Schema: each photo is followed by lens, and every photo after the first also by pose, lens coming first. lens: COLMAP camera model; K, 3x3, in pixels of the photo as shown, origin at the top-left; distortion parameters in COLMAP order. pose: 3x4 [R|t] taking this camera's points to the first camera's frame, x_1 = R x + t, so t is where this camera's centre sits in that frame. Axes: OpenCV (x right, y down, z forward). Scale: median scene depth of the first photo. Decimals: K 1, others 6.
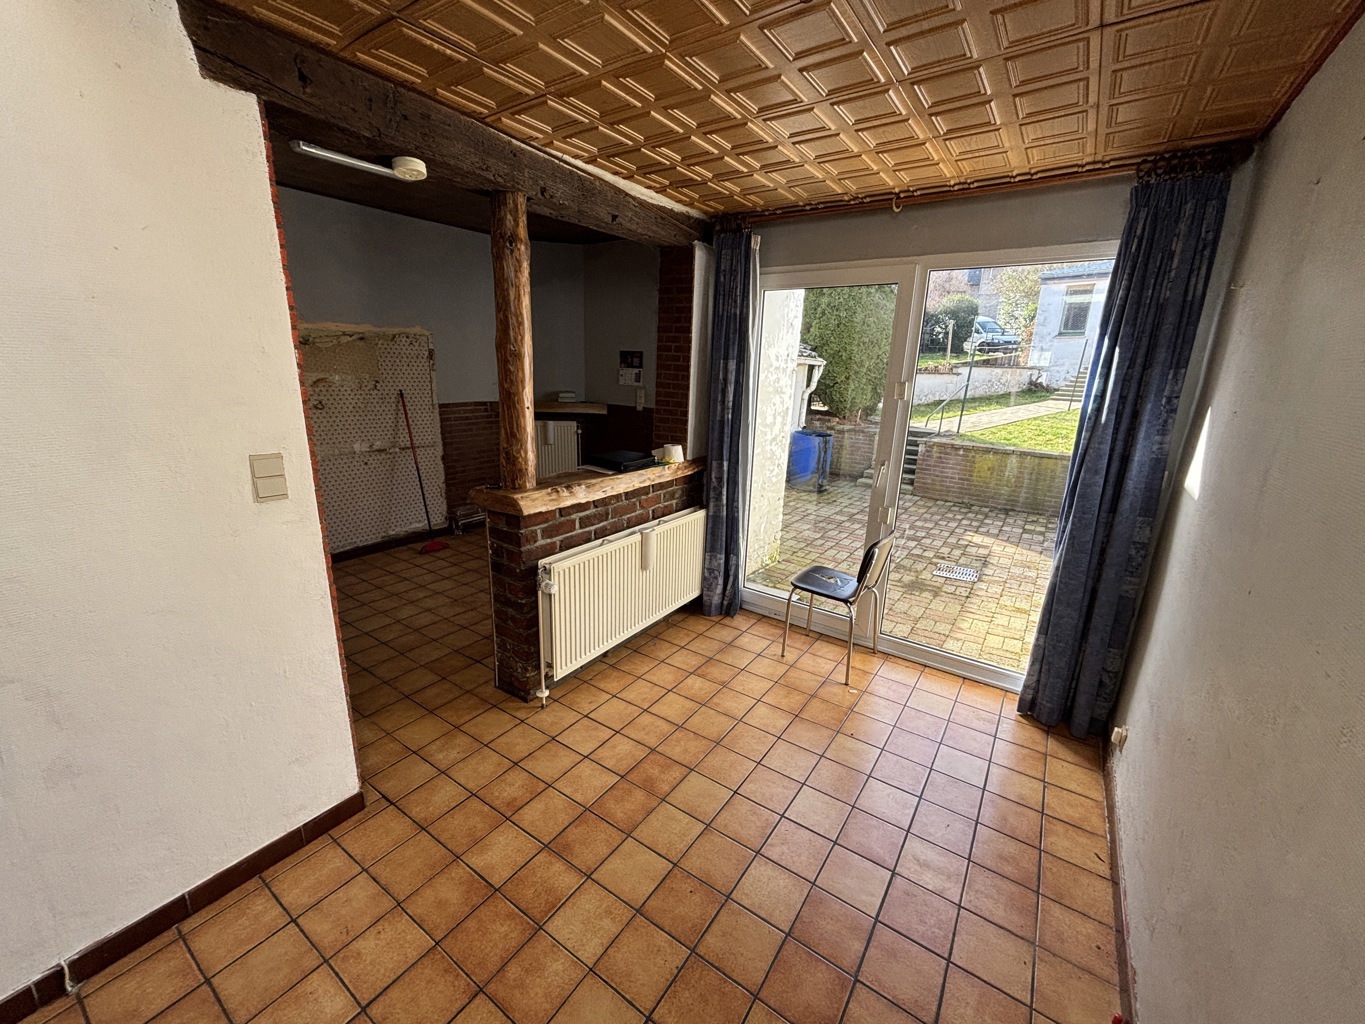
lens RADIAL K [[553.1, 0, 679.0], [0, 553.1, 507.8], [0, 0, 1]] dist [-0.000674, 0.000374]
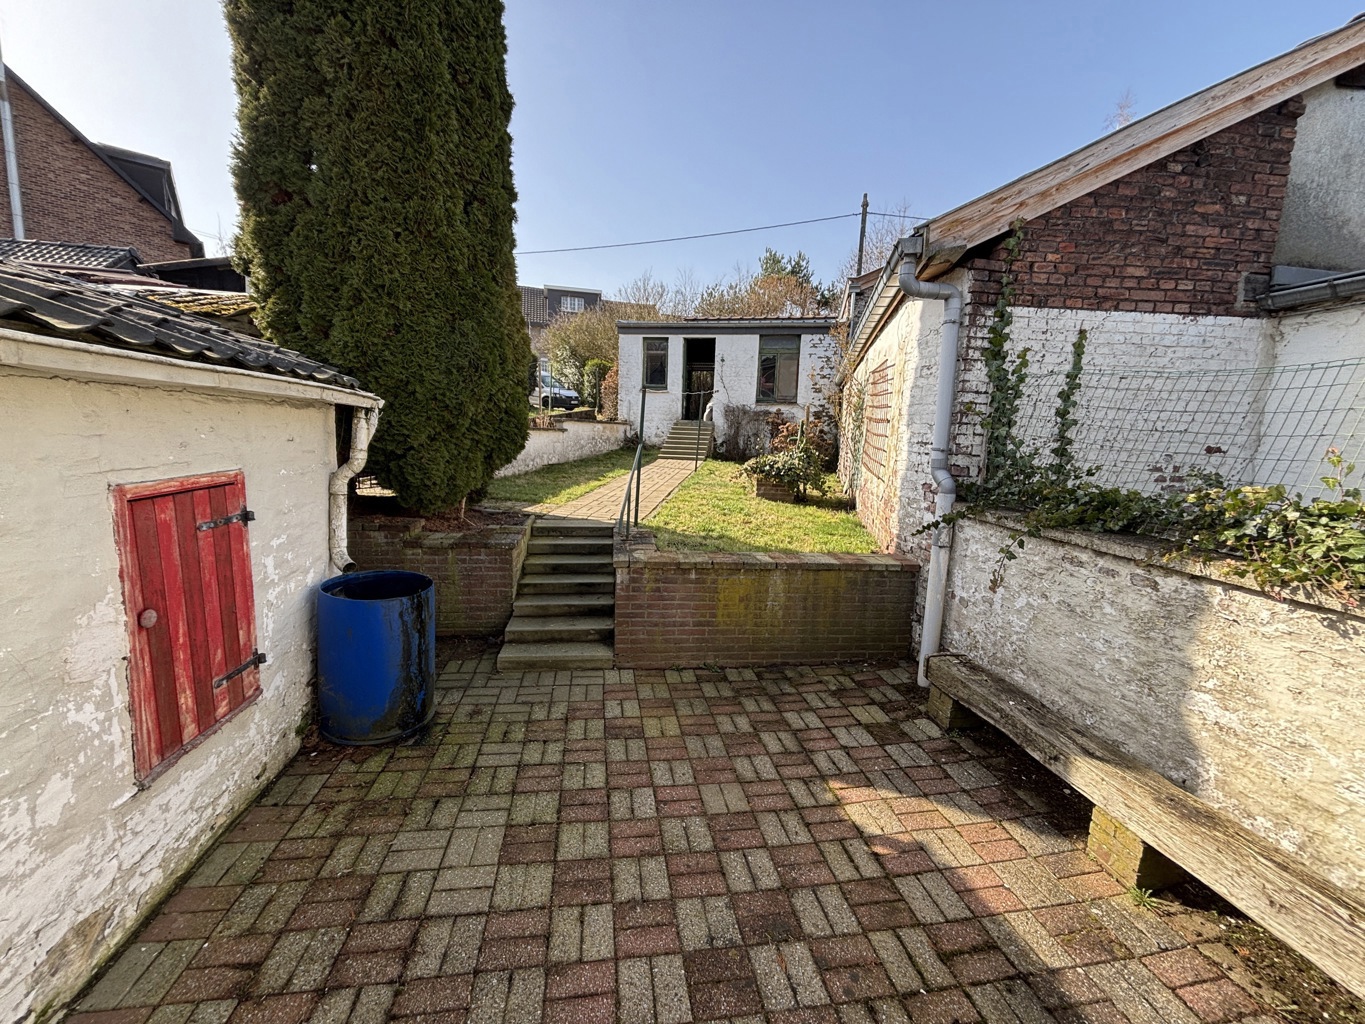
lens RADIAL K [[553.1, 0, 686.5], [0, 553.1, 511.4], [0, 0, 1]] dist [-0.000674, 0.000374]
pose [[0.714307, -0.103249, 0.692175, 0.162234], [0.165367, 0.985950, -0.023584, -0.166608], [-0.680015, 0.131309, 0.721345, 0.683558]]
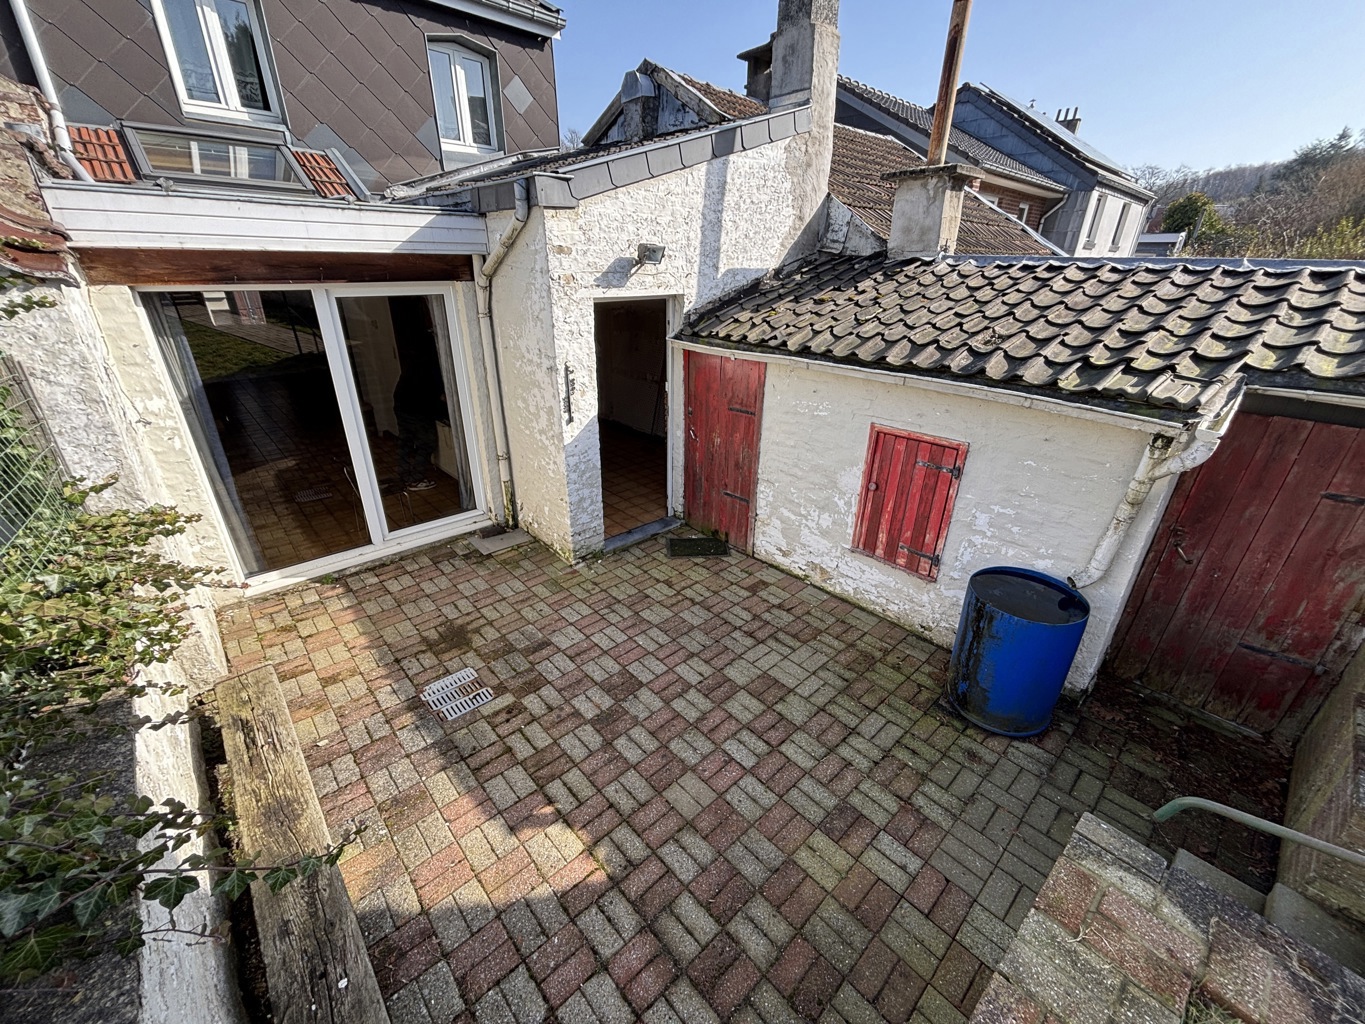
lens RADIAL K [[553.1, 0, 688.4], [0, 553.1, 509.9], [0, 0, 1]] dist [-0.000674, 0.000374]
pose [[-0.209620, 0.371710, -0.904373, 0.733387], [-0.269810, 0.867023, 0.418896, -0.335347], [0.939820, 0.331818, -0.081454, 0.937057]]
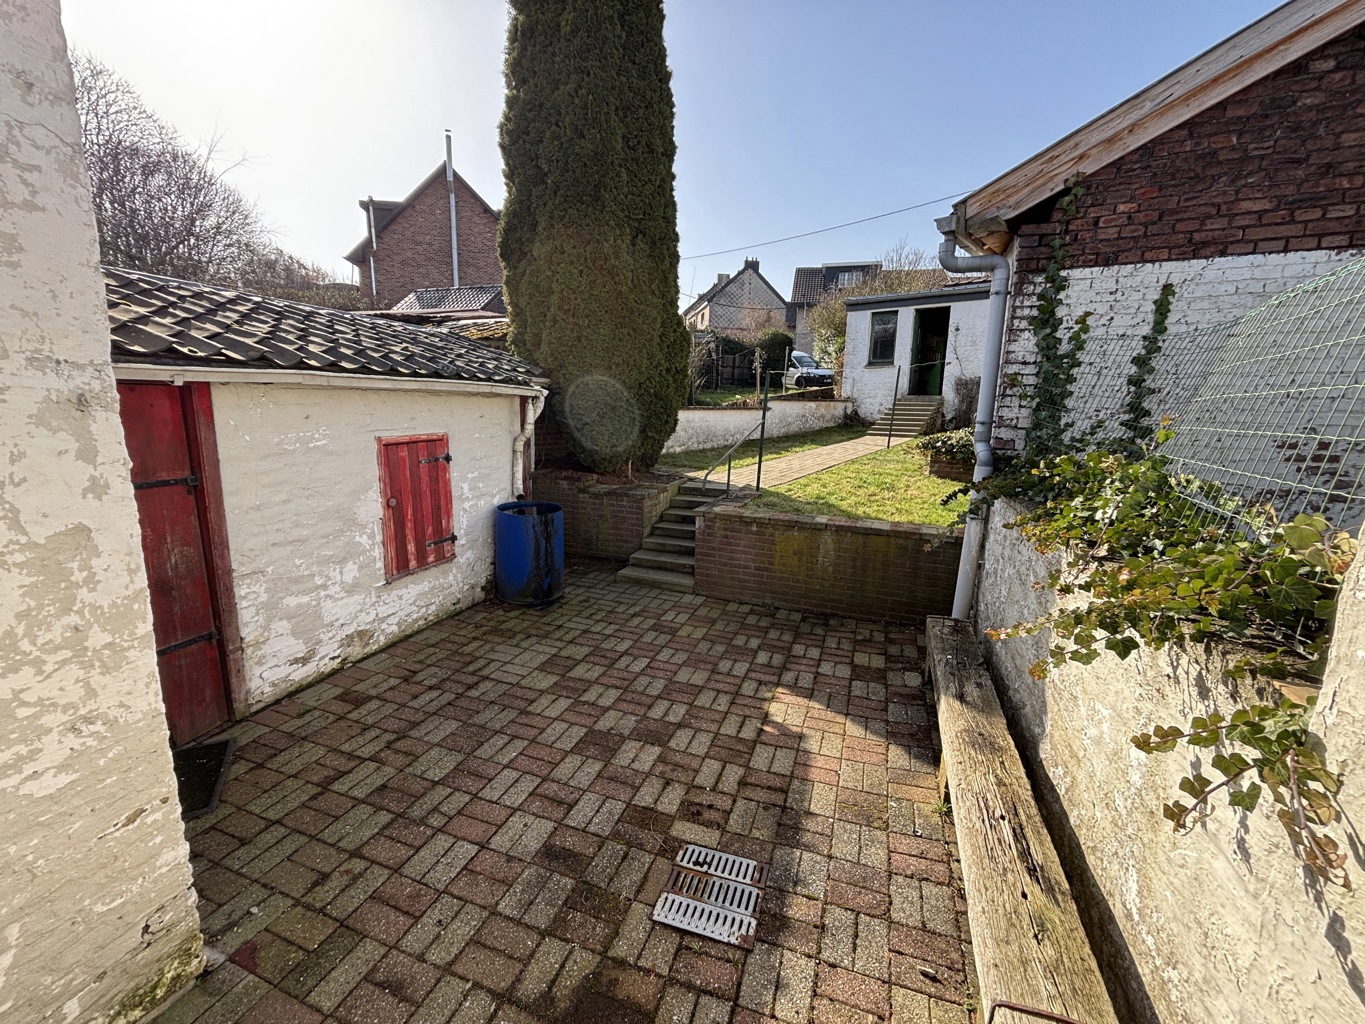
lens RADIAL K [[553.1, 0, 682.3], [0, 553.1, 510.9], [0, 0, 1]] dist [-0.000674, 0.000374]
pose [[0.964011, -0.062610, 0.258383, 0.294255], [0.077924, 0.995732, -0.049450, -0.105669], [-0.254185, 0.067805, 0.964776, 0.447309]]
